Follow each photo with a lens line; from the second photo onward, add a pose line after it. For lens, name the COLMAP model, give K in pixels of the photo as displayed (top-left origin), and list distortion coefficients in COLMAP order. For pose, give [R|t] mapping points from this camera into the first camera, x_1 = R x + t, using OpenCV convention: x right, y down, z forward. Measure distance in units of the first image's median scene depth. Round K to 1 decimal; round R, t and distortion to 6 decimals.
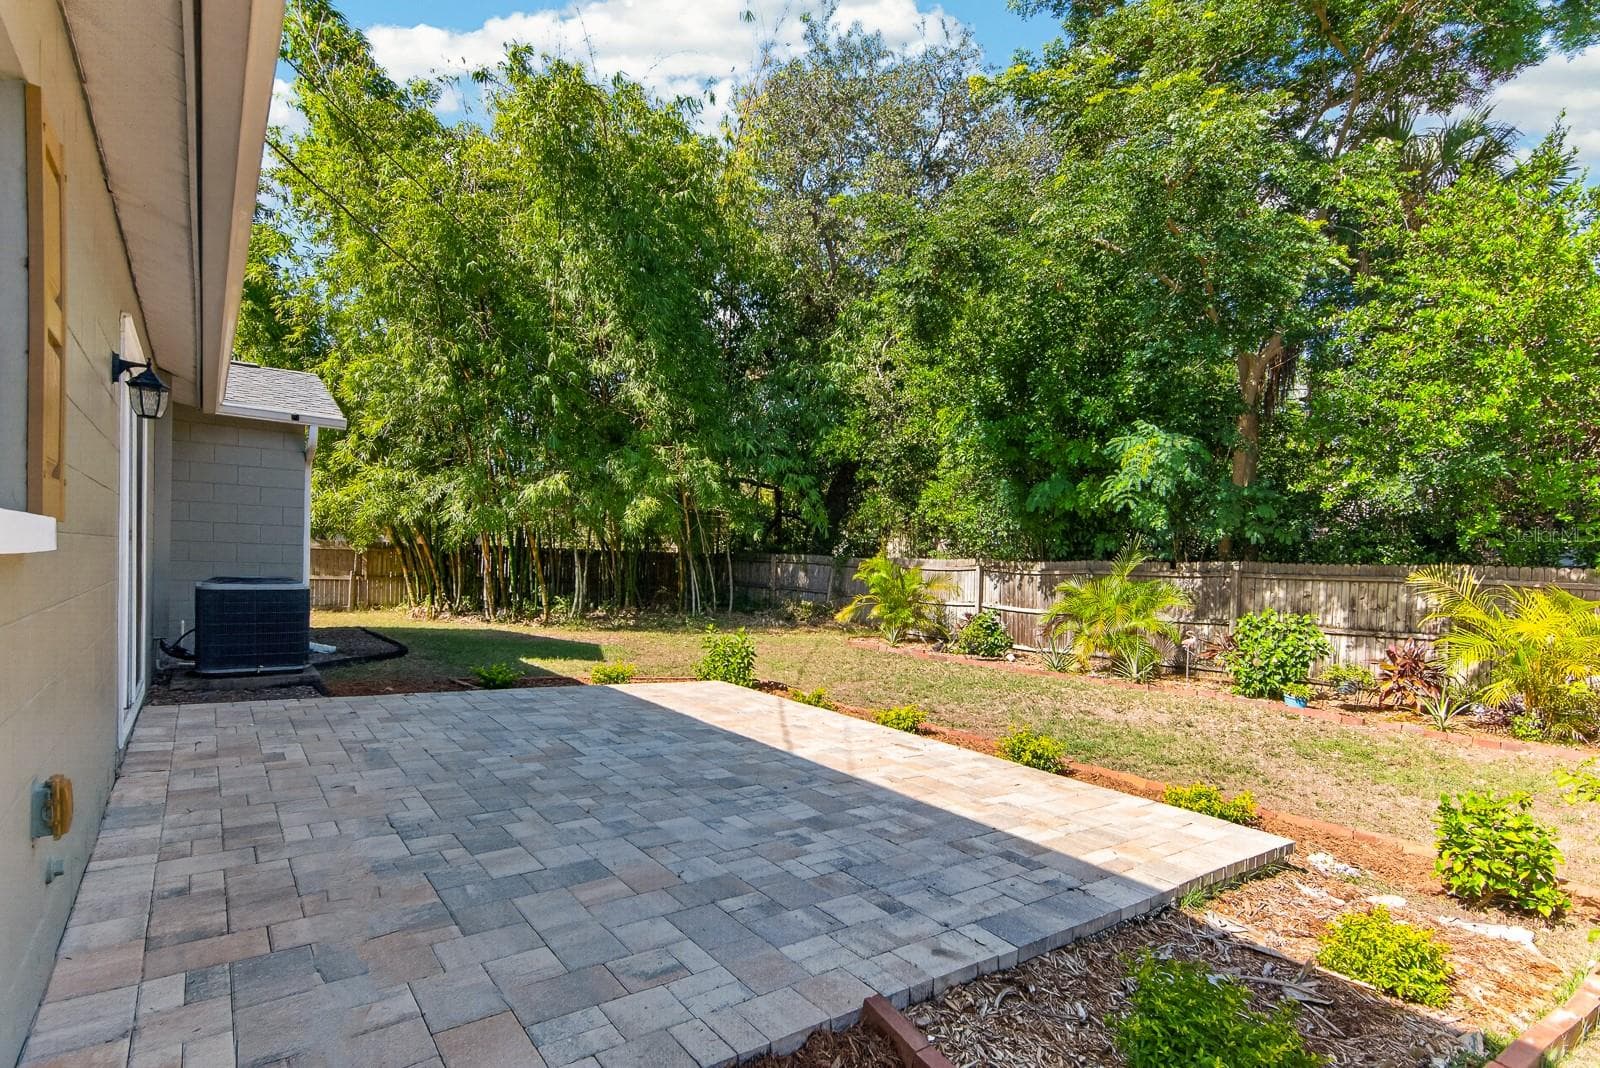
lens RADIAL K [[801.4, 0, 795.8], [0, 801.4, 544.1], [0, 0, 1]] dist [0.016442, -0.000326]
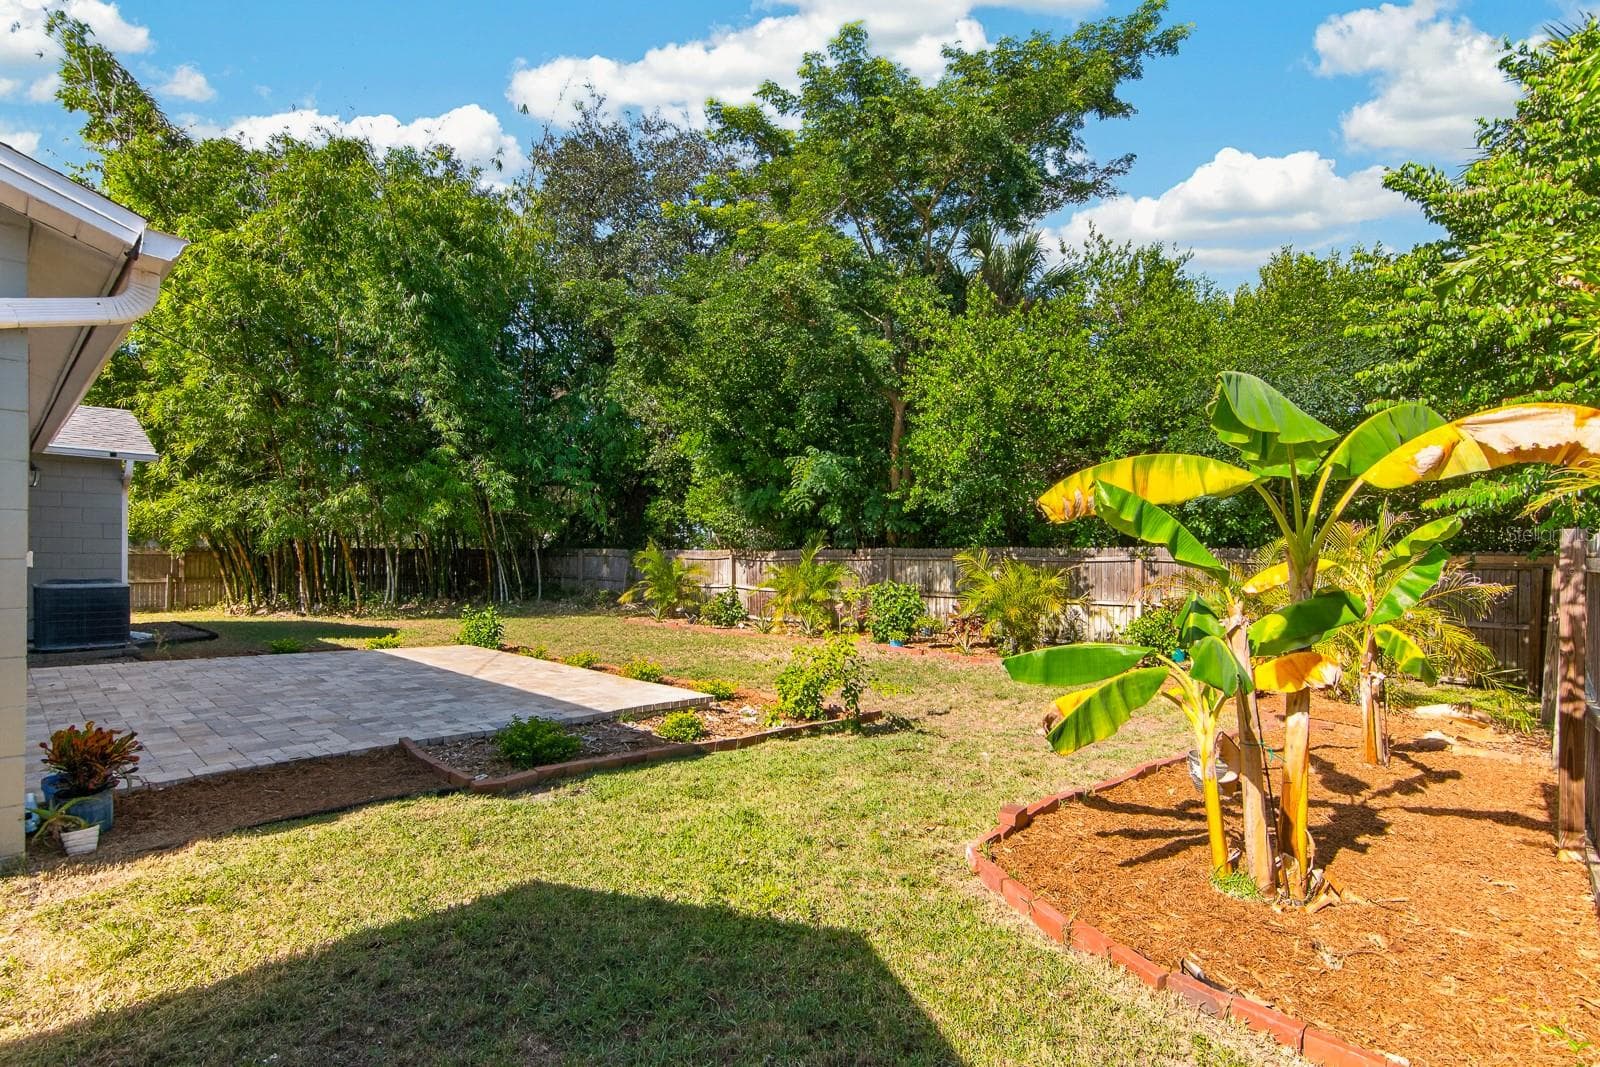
lens RADIAL K [[801.4, 0, 803.9], [0, 801.4, 530.9], [0, 0, 1]] dist [0.016442, -0.000326]
pose [[0.987407, -0.021011, 0.156797, 0.154486], [0.021781, 0.999758, -0.003192, -0.004088], [-0.156692, 0.006567, 0.987626, -0.265621]]
